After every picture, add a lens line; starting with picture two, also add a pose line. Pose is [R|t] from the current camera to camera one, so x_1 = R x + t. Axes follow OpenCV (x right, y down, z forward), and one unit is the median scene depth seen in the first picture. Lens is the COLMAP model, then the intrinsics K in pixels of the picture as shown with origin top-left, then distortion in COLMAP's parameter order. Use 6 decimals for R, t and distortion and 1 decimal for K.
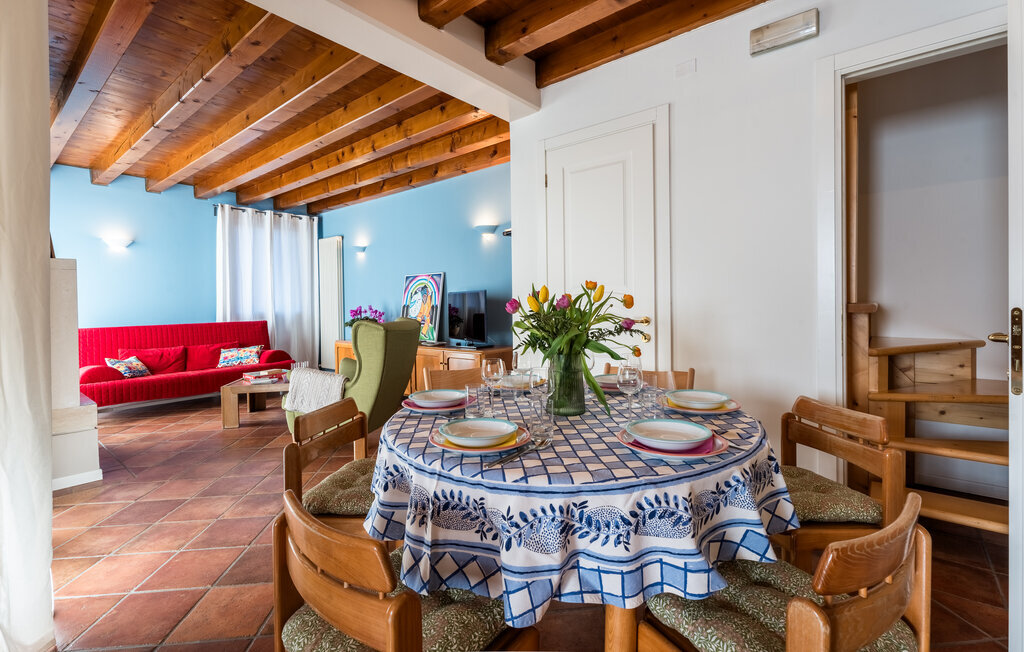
lens RADIAL K [[455.8, 0, 515.0], [0, 455.8, 299.5], [0, 0, 1]] dist [0.002526, 0.000269]
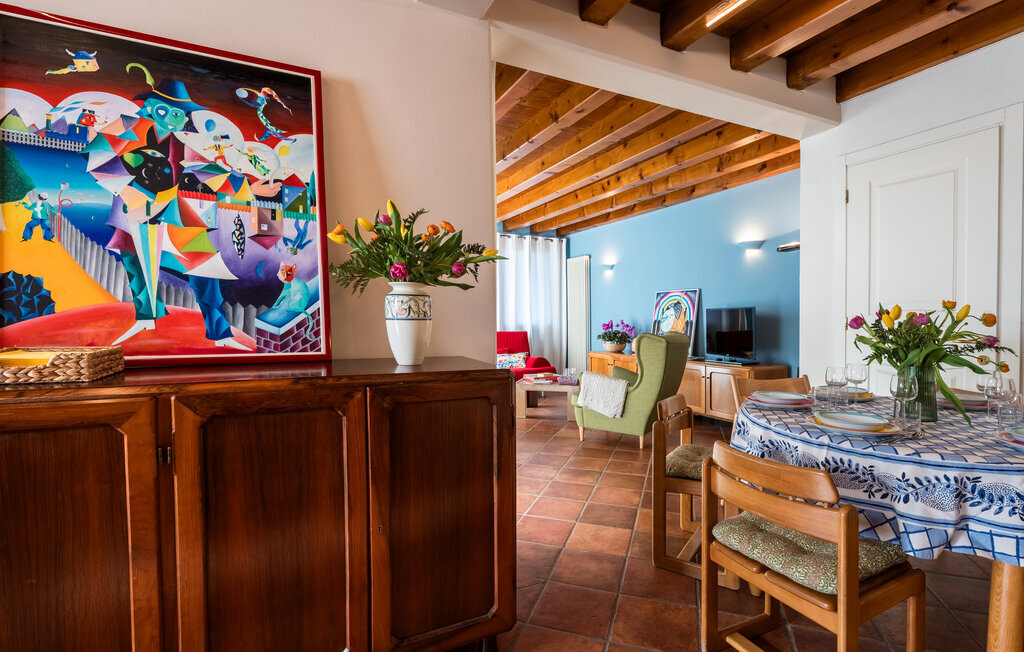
lens RADIAL K [[477.7, 0, 511.0], [0, 477.7, 316.6], [0, 0, 1]] dist [0.002609, -0.004523]
pose [[0.907949, 0.015047, -0.418810, -0.307264], [-0.013371, 0.999887, 0.006938, 0.003447], [0.418866, -0.000700, 0.908048, -0.479326]]
